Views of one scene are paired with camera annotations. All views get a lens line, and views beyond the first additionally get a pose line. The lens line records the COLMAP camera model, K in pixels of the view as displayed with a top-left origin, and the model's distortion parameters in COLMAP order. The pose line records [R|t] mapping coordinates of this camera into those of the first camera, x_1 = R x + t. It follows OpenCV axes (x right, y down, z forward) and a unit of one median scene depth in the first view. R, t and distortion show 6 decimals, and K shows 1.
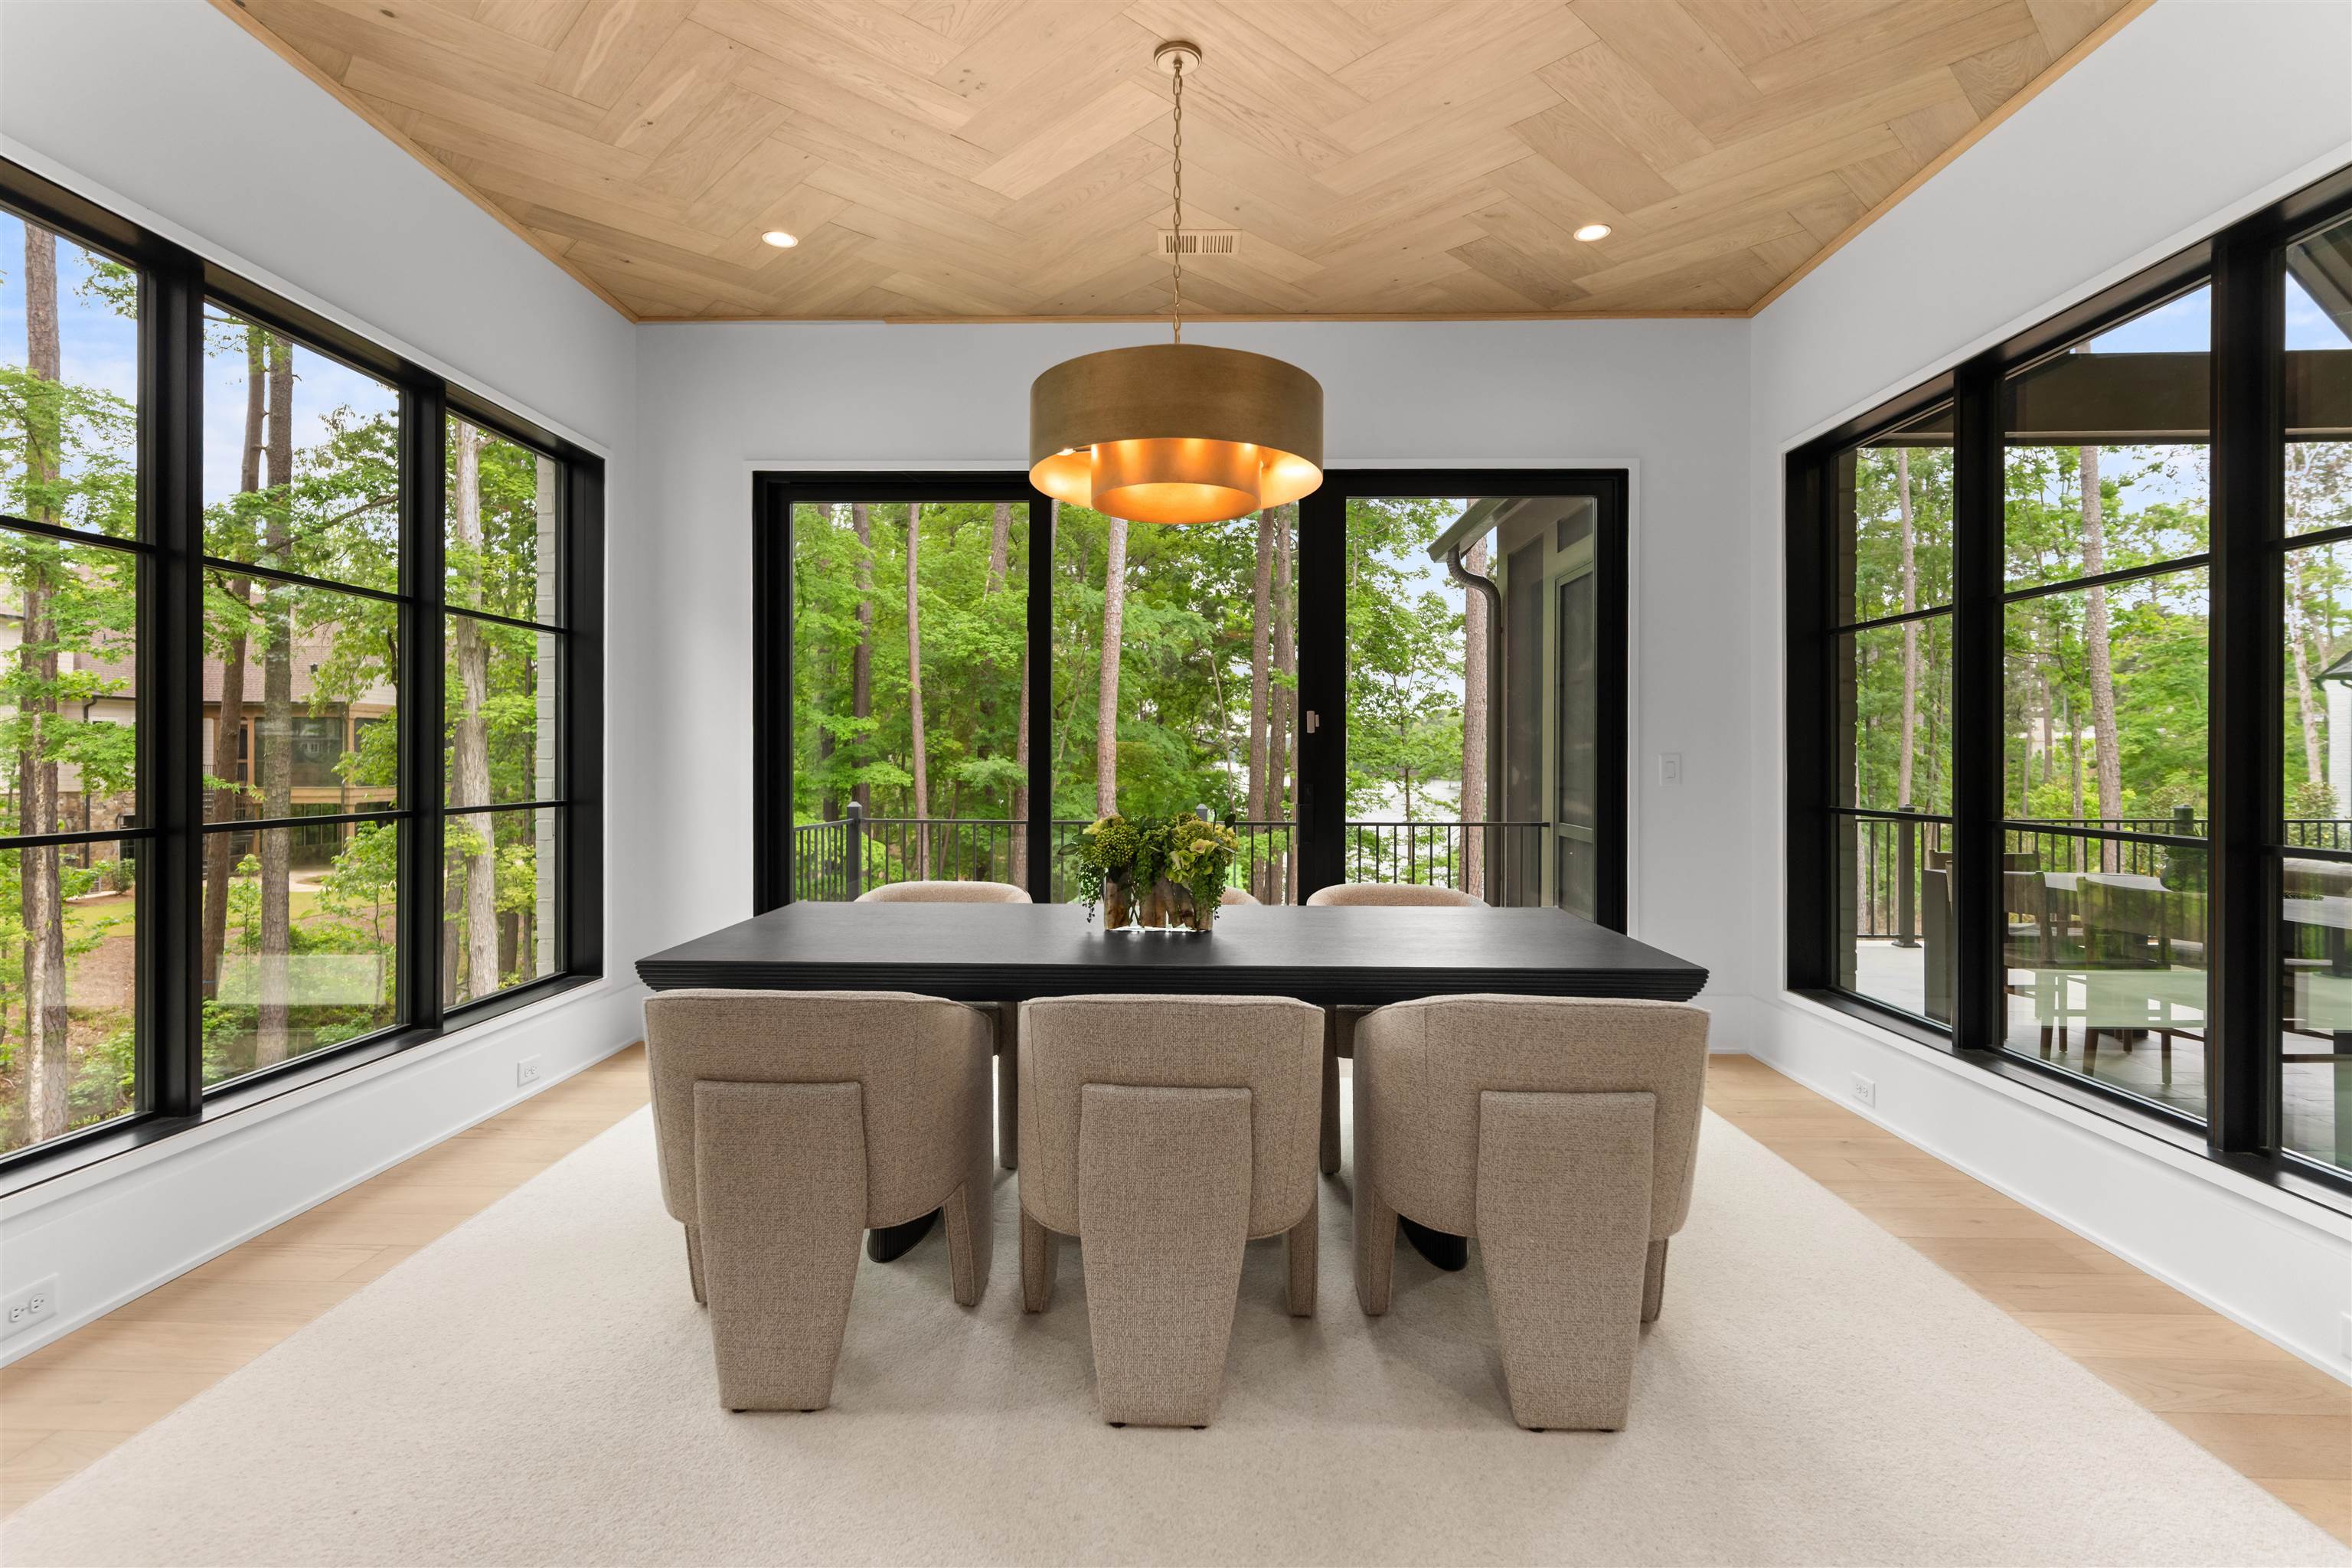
lens RADIAL K [[1140.5, 0, 1180.5], [0, 1140.5, 767.4], [0, 0, 1]] dist [0.000533, 0.000963]
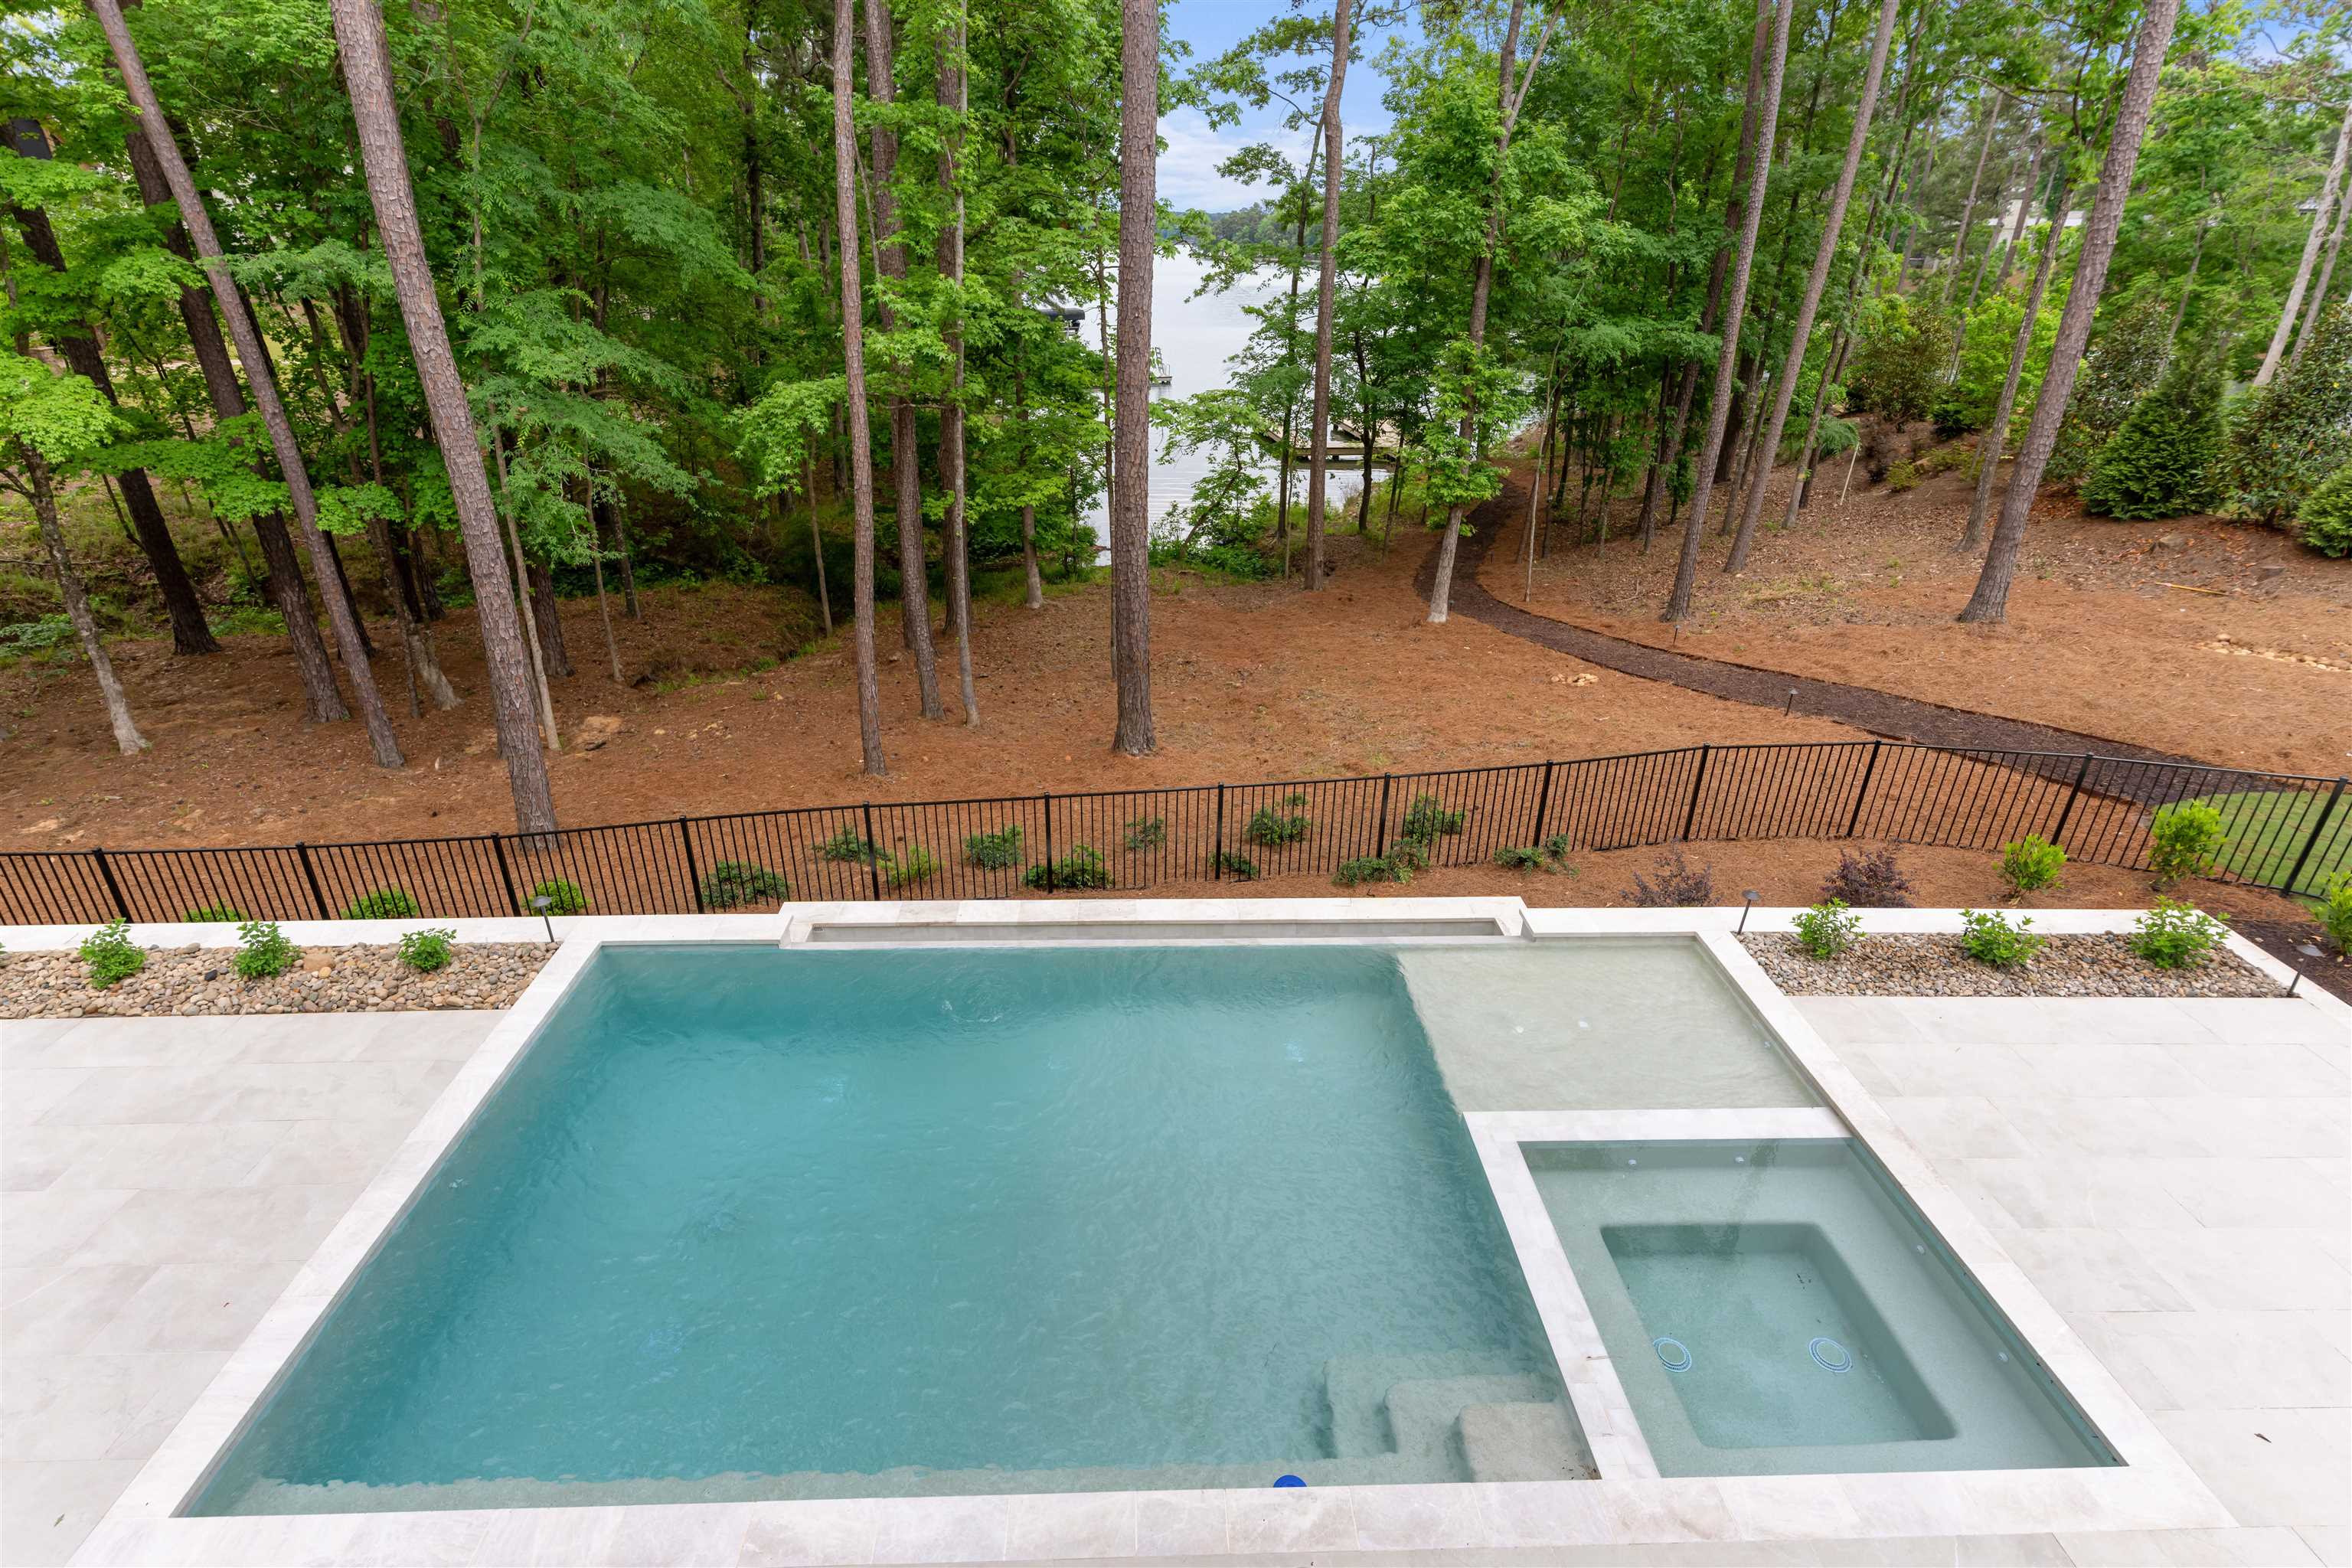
lens RADIAL K [[1140.5, 0, 1169.1], [0, 1140.5, 769.1], [0, 0, 1]] dist [0.000533, 0.000963]
pose [[0.998308, -0.015292, 0.056107, 0.079625], [-0.009262, 0.910680, 0.413009, -0.002883], [-0.057412, -0.412829, 0.908997, 0.103883]]
